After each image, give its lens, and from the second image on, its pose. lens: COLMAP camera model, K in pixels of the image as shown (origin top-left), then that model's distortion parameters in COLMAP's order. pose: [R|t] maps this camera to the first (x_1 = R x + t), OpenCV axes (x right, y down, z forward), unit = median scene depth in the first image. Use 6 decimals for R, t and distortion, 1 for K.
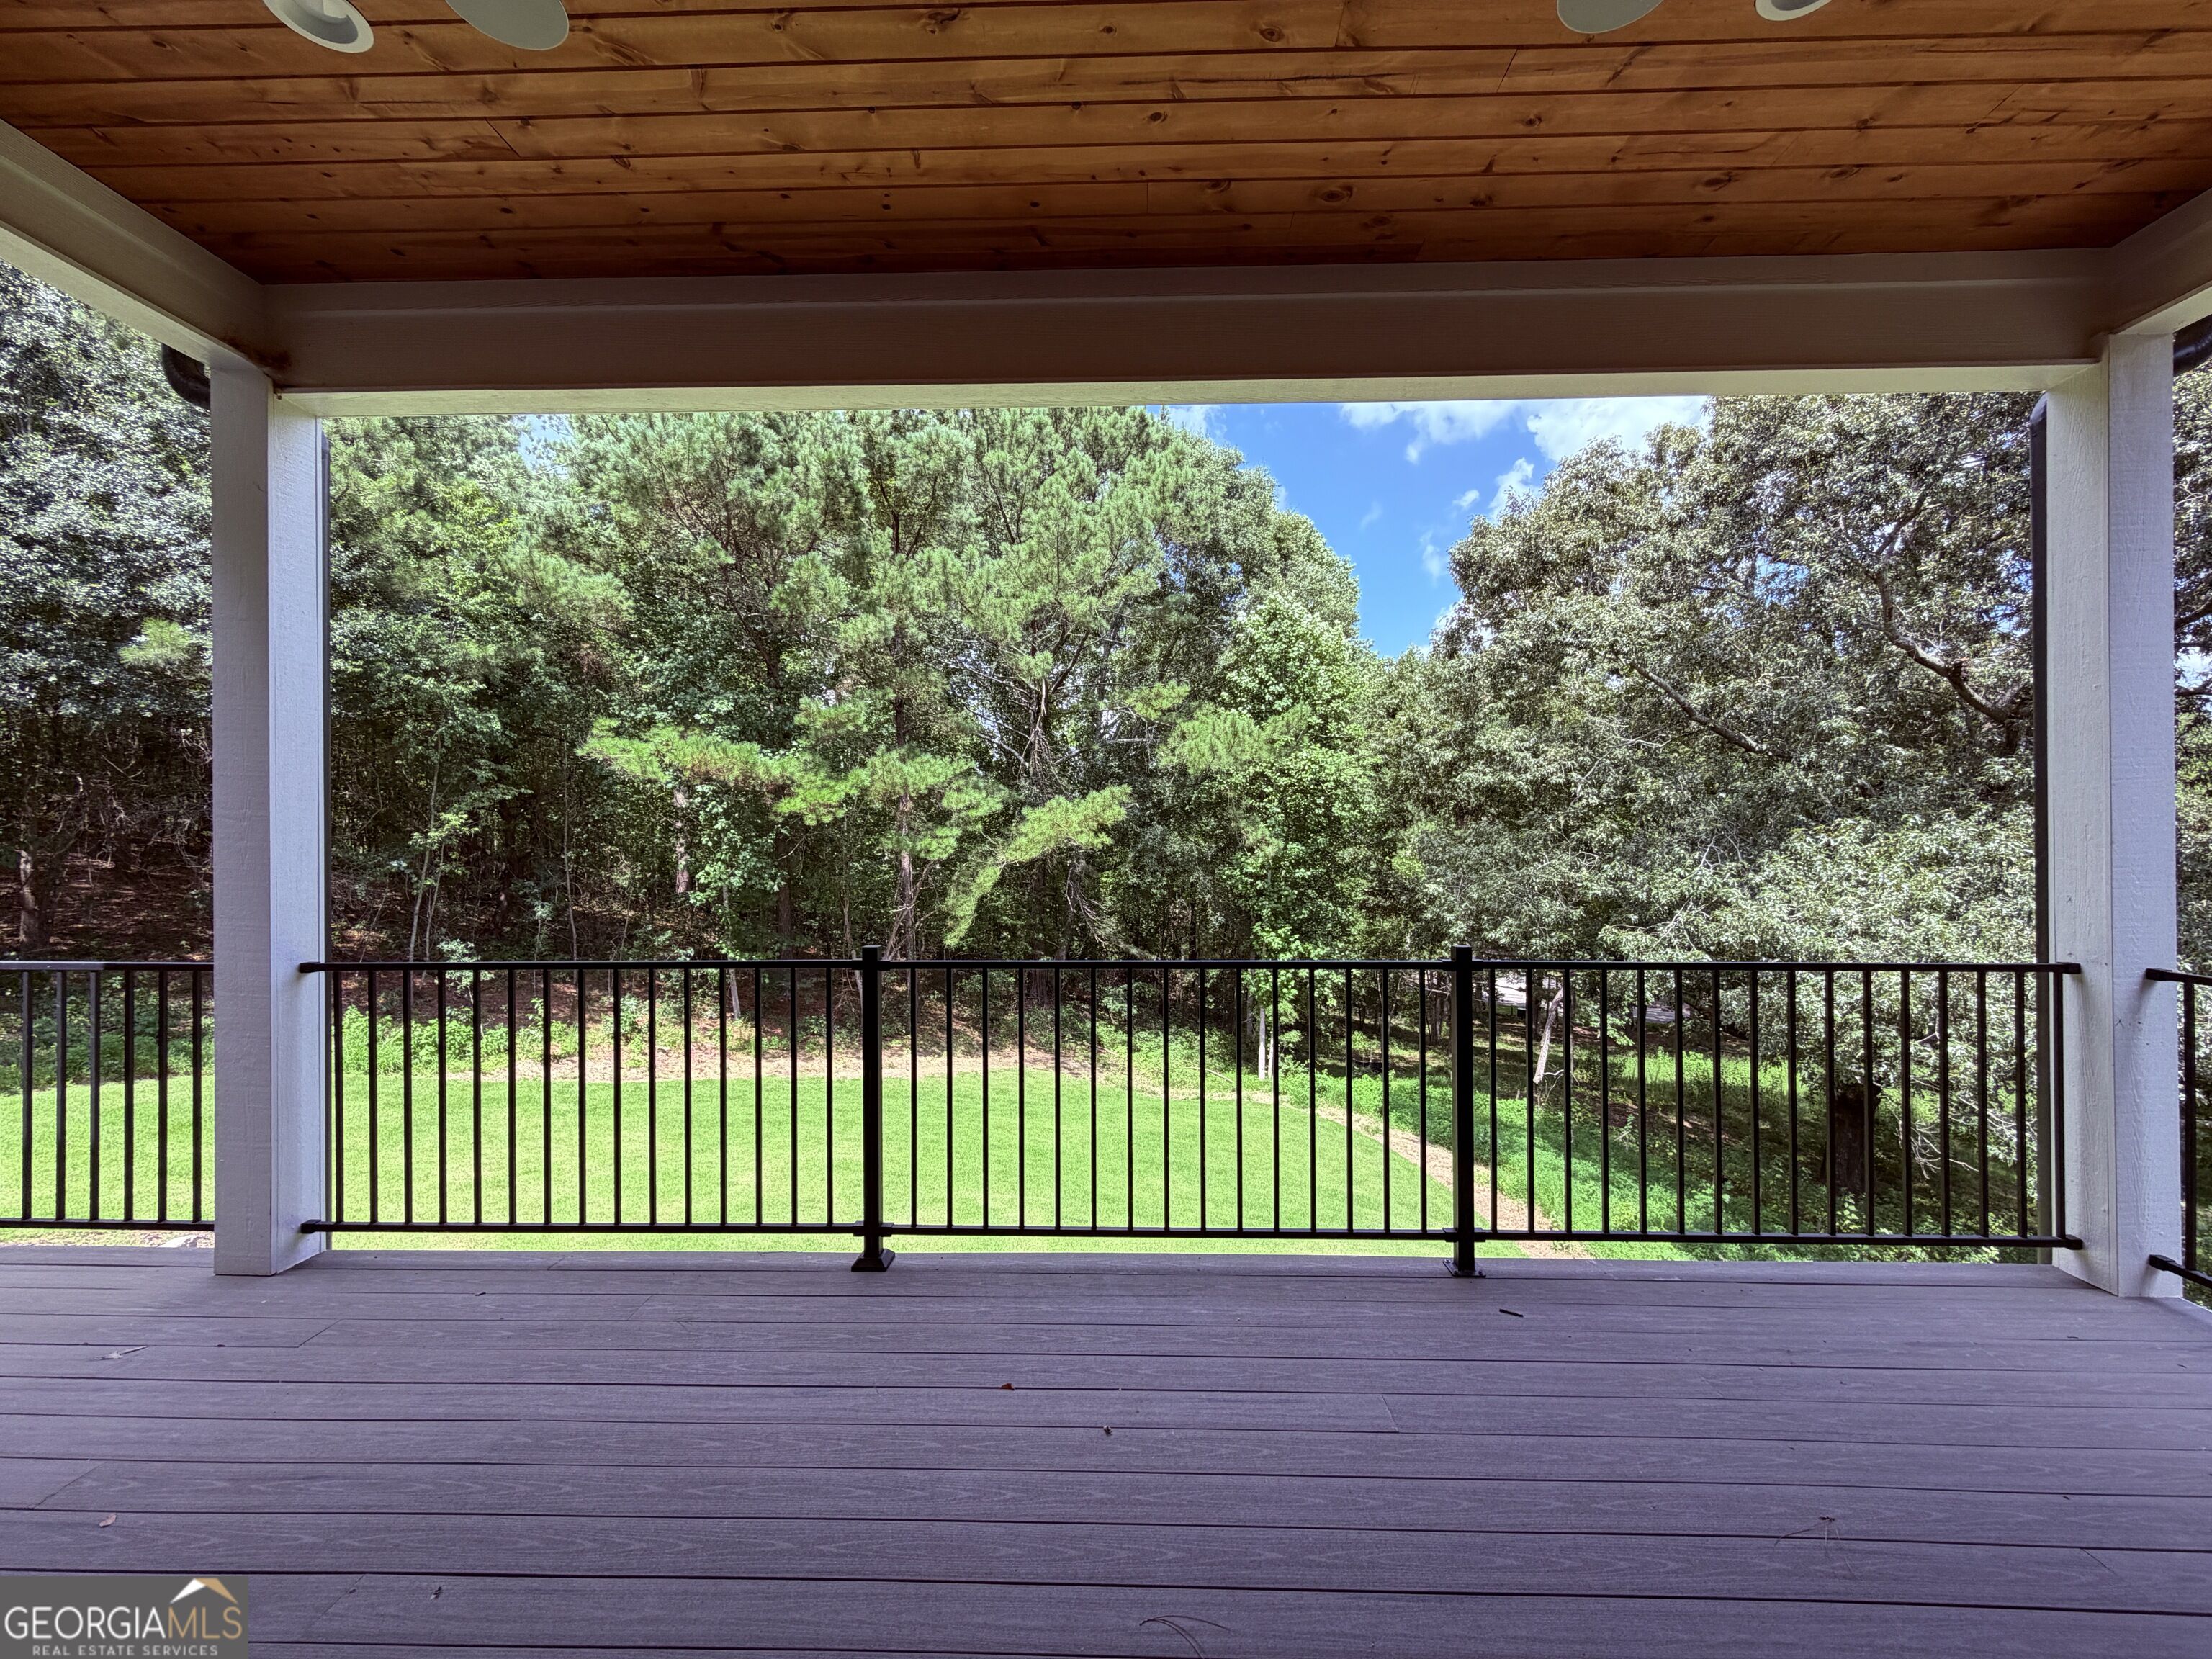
lens RADIAL K [[881.3, 0, 1105.0], [0, 881.3, 832.8], [0, 0, 1]] dist [-0.001291, 0.000387]
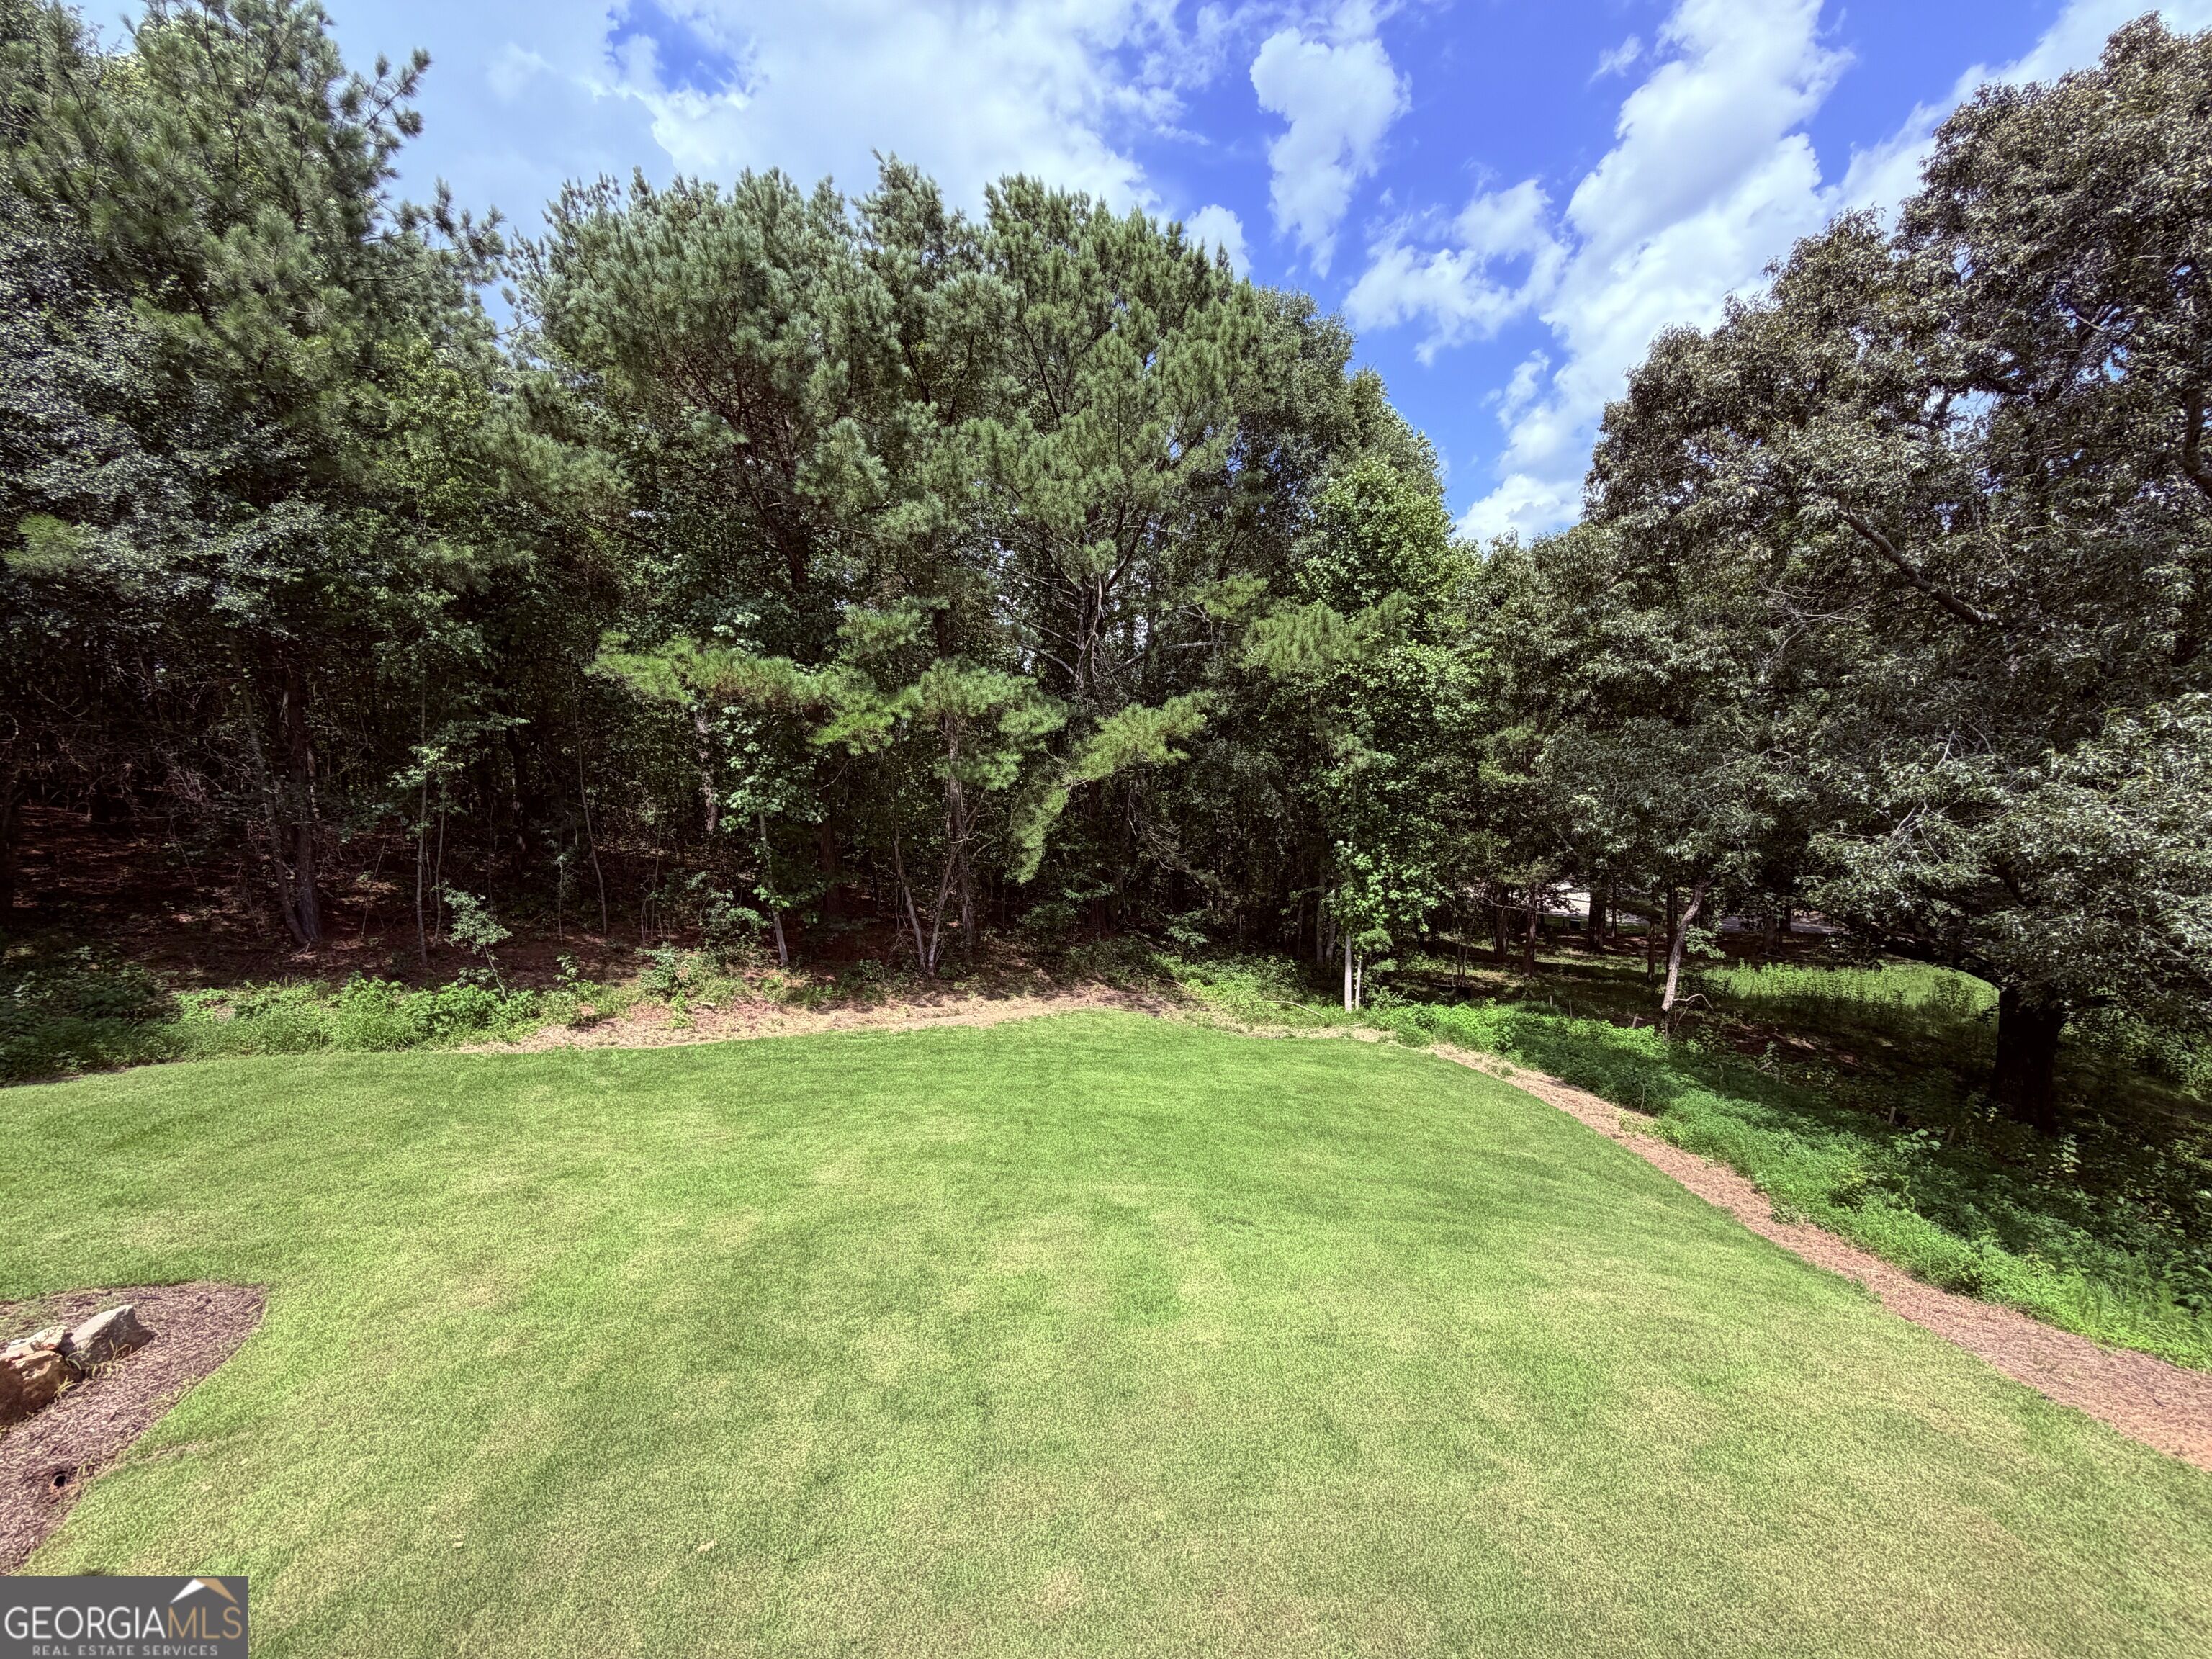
lens RADIAL K [[881.3, 0, 1107.0], [0, 881.3, 832.0], [0, 0, 1]] dist [-0.001291, 0.000387]
pose [[0.999267, -0.034012, -0.017551, -0.063102], [0.035455, 0.995327, 0.089818, 0.001840], [0.014414, -0.090375, 0.995804, 0.110140]]
